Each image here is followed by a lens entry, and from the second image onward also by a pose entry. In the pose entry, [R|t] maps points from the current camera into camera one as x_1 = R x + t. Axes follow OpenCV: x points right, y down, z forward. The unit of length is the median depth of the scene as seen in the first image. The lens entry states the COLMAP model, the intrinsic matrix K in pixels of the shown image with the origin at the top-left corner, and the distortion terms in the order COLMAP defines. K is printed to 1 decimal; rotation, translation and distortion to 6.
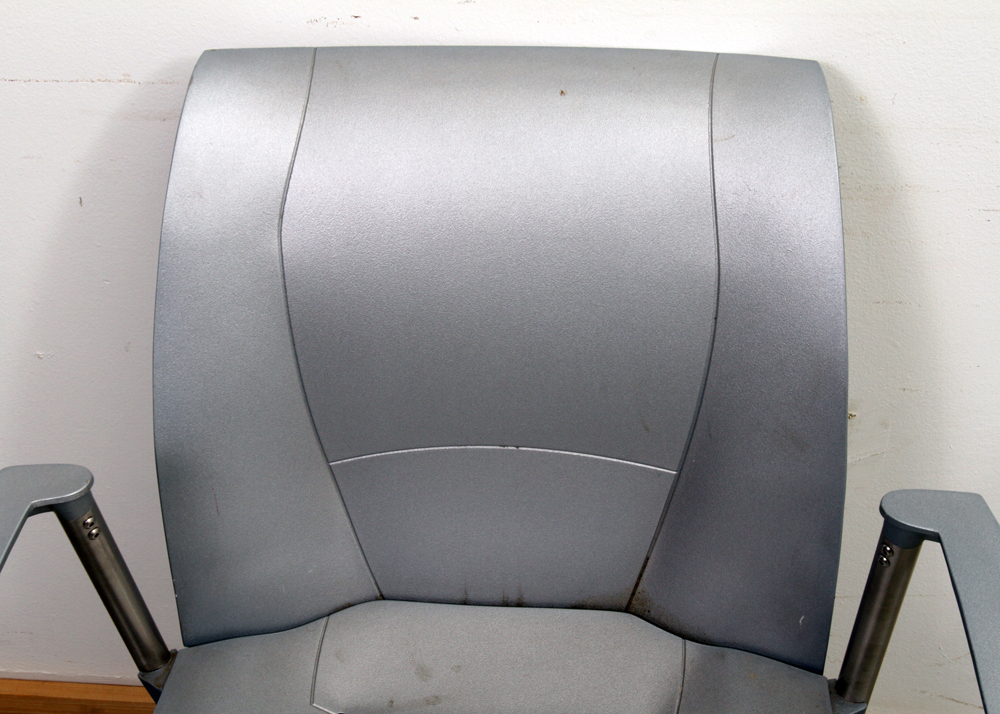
lens RADIAL K [[1494.9, 0, 489.5], [0, 1494.9, 381.1], [0, 0, 1]] dist [-0.020644, 0.000000]
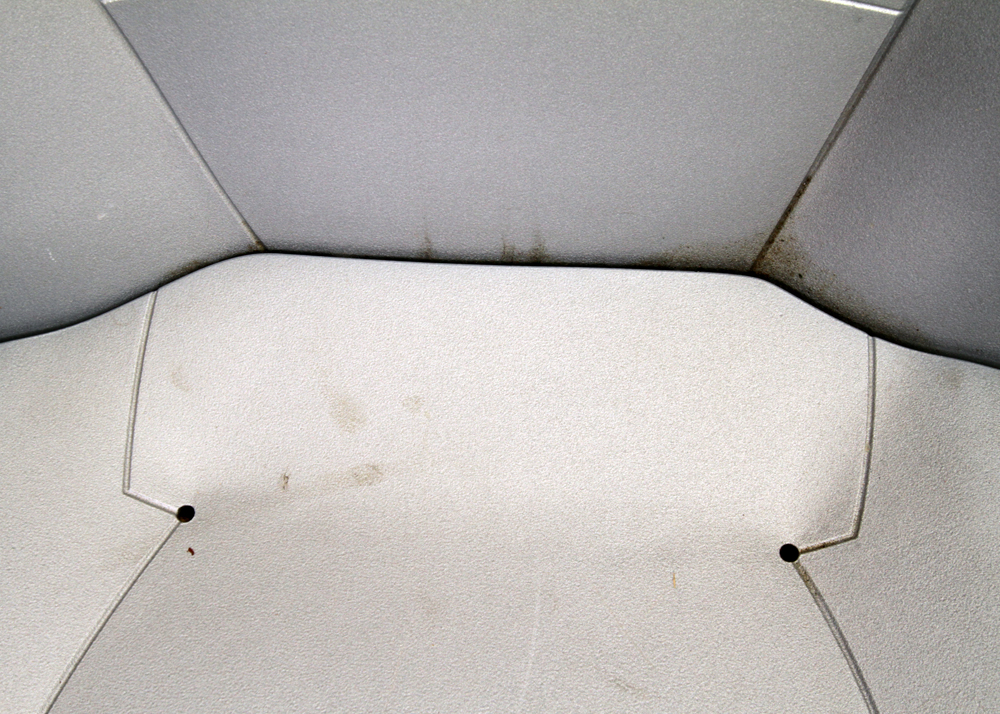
lens RADIAL K [[1494.9, 0, 483.9], [0, 1494.9, 362.6], [0, 0, 1]] dist [-0.020644, 0.000000]
pose [[0.999632, -0.022303, -0.015428, 0.009687], [0.026771, 0.902407, 0.430052, -0.034444], [0.004331, -0.430306, 0.902672, 0.550728]]
